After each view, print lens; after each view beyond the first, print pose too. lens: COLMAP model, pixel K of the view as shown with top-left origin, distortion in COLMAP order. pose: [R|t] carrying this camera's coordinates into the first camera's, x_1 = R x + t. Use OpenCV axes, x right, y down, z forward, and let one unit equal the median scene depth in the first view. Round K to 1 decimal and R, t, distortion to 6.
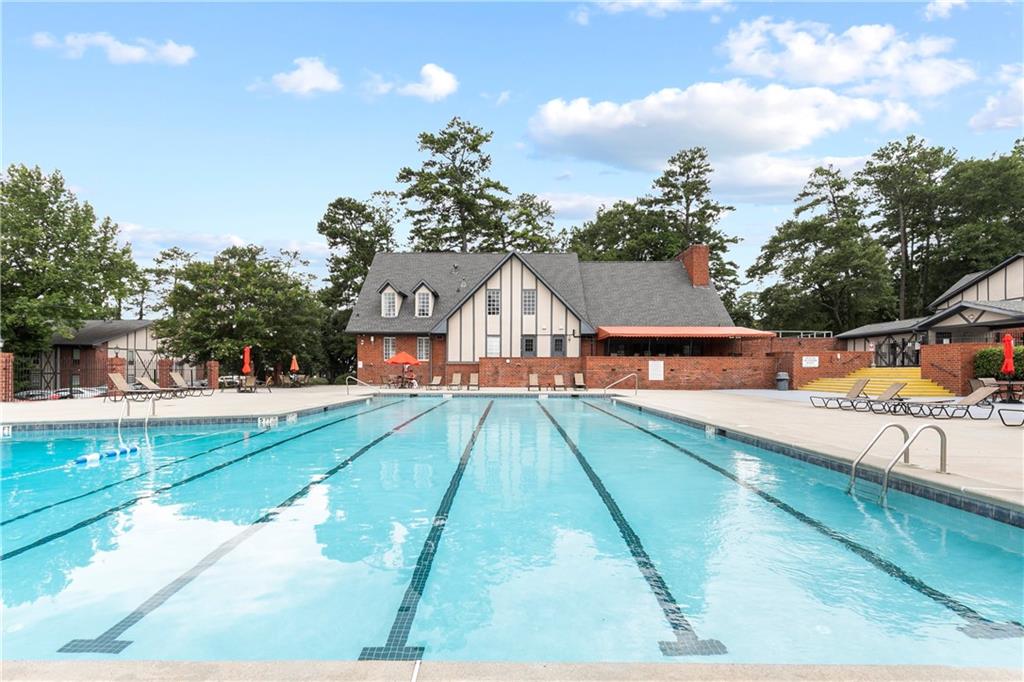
lens RADIAL K [[472.6, 0, 506.0], [0, 472.6, 345.2], [0, 0, 1]] dist [0.020748, -0.000414]
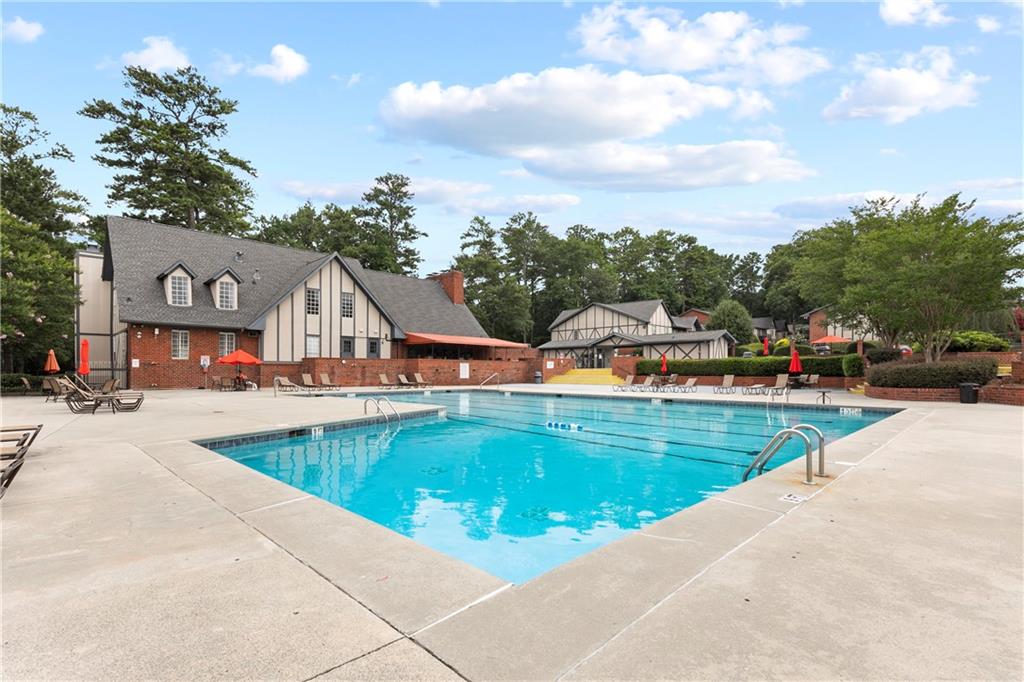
lens RADIAL K [[472.6, 0, 506.0], [0, 472.6, 345.2], [0, 0, 1]] dist [0.020748, -0.000414]
pose [[0.713595, 0.037840, 0.699536, -0.428105], [-0.038686, 0.999145, -0.014583, -0.001136], [-0.699489, -0.016655, 0.714449, 0.005132]]
